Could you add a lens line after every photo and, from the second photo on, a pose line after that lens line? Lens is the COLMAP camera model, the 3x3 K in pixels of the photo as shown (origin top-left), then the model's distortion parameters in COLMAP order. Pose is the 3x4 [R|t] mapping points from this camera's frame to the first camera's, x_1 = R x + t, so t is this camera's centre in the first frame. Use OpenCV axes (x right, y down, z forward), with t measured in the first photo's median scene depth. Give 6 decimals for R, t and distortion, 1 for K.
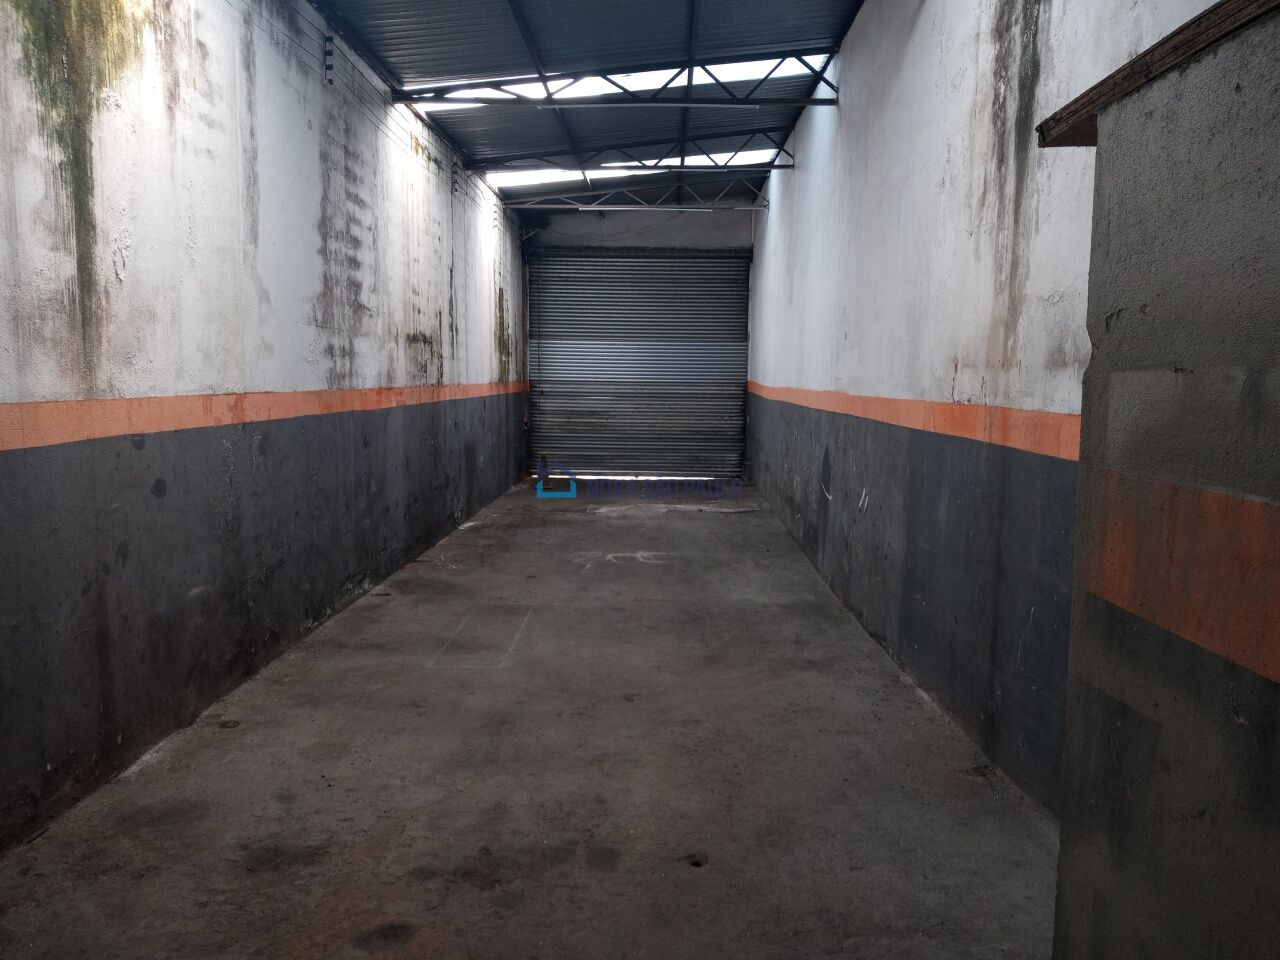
lens RADIAL K [[962.2, 0, 640.7], [0, 962.2, 477.6], [0, 0, 1]] dist [0.001470, -0.004856]
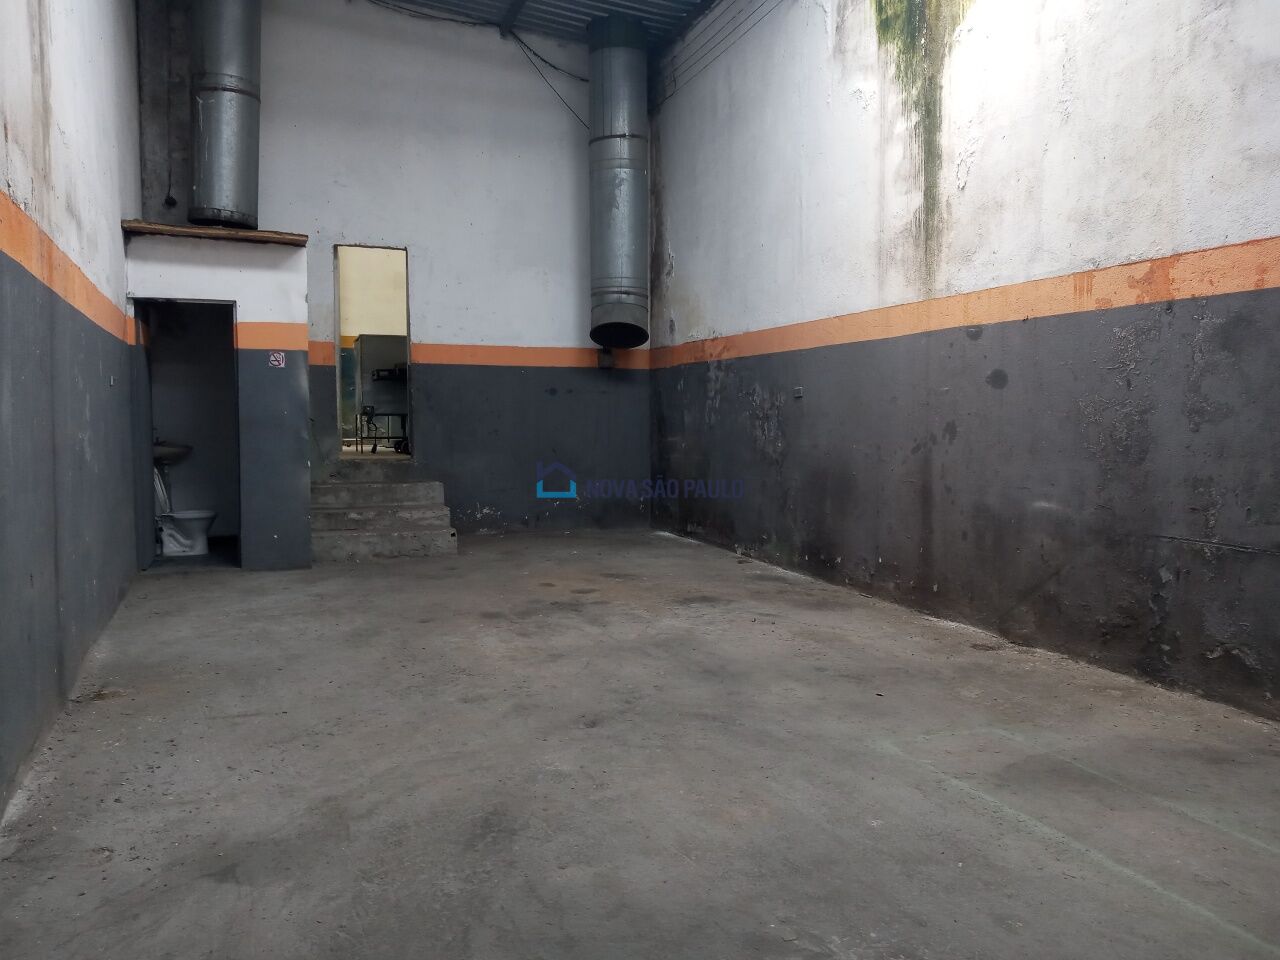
lens RADIAL K [[962.2, 0, 643.6], [0, 962.2, 483.5], [0, 0, 1]] dist [0.001470, -0.004856]
pose [[-0.926942, 0.015847, -0.374871, 0.228931], [-0.048668, 0.985589, 0.162006, -0.027949], [0.372036, 0.168414, -0.912812, 1.905053]]
